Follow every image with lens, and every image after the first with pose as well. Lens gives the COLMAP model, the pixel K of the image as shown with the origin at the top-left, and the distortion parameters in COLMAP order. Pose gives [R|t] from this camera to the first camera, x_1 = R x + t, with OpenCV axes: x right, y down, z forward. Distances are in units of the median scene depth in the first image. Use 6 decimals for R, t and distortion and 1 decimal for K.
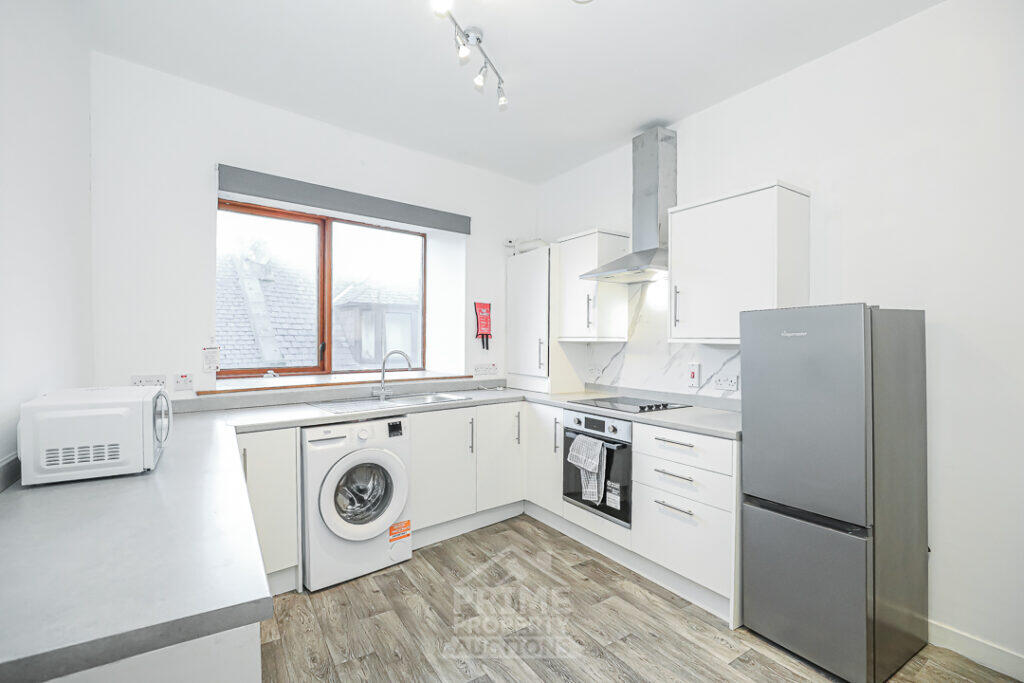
lens RADIAL K [[478.4, 0, 544.2], [0, 478.4, 341.1], [0, 0, 1]] dist [-0.044021, 0.000278]
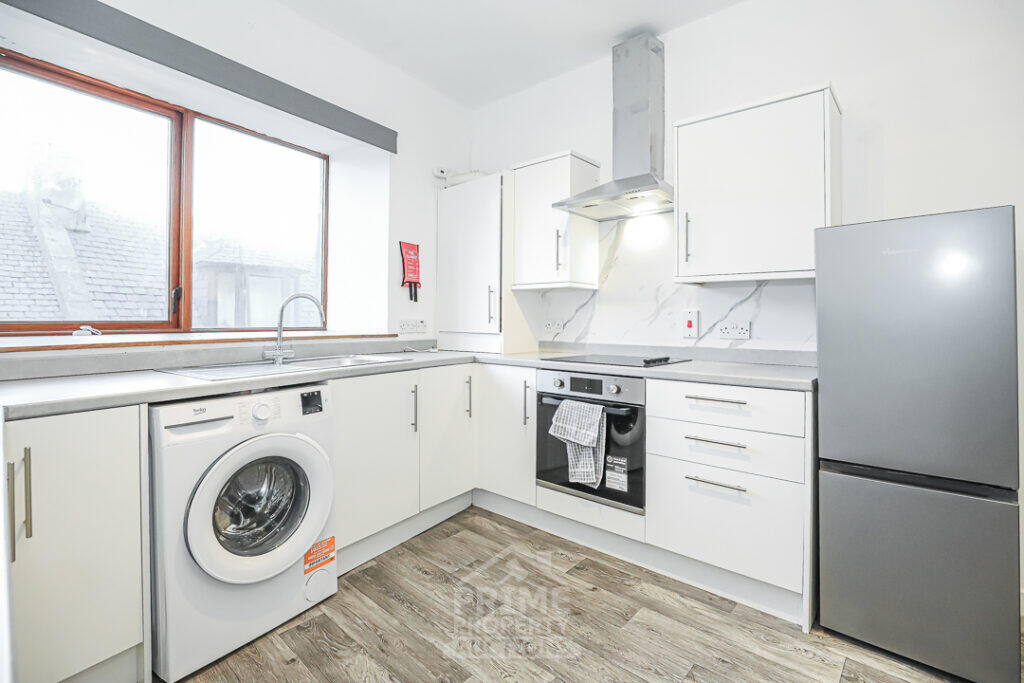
lens RADIAL K [[470.4, 0, 550.7], [0, 470.4, 315.6], [0, 0, 1]] dist [-0.040770, 0.008057]
pose [[0.963108, 0.001937, 0.269108, -0.154128], [-0.000432, 0.999984, -0.005653, 0.061816], [-0.269115, 0.005328, 0.963093, 0.260655]]
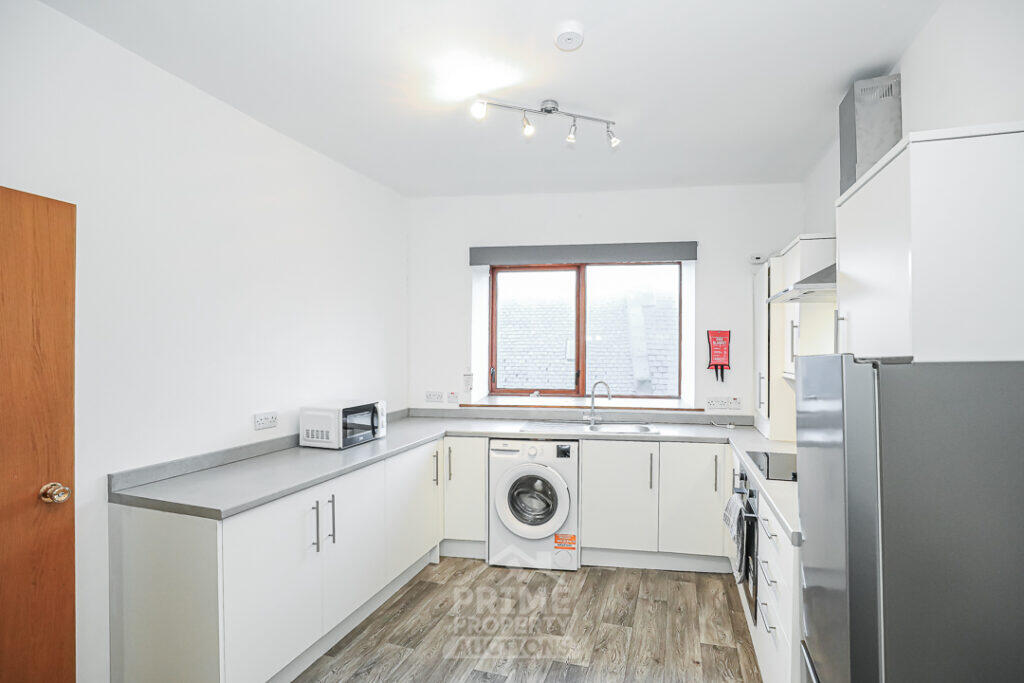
lens RADIAL K [[479.5, 0, 512.0], [0, 479.5, 341.5], [0, 0, 1]] dist [-0.043034, 0.000392]
pose [[0.605718, -0.018601, -0.795462, 0.490782], [-0.005245, 0.999612, -0.027368, -0.043478], [0.795662, 0.020749, 0.605385, 0.182837]]
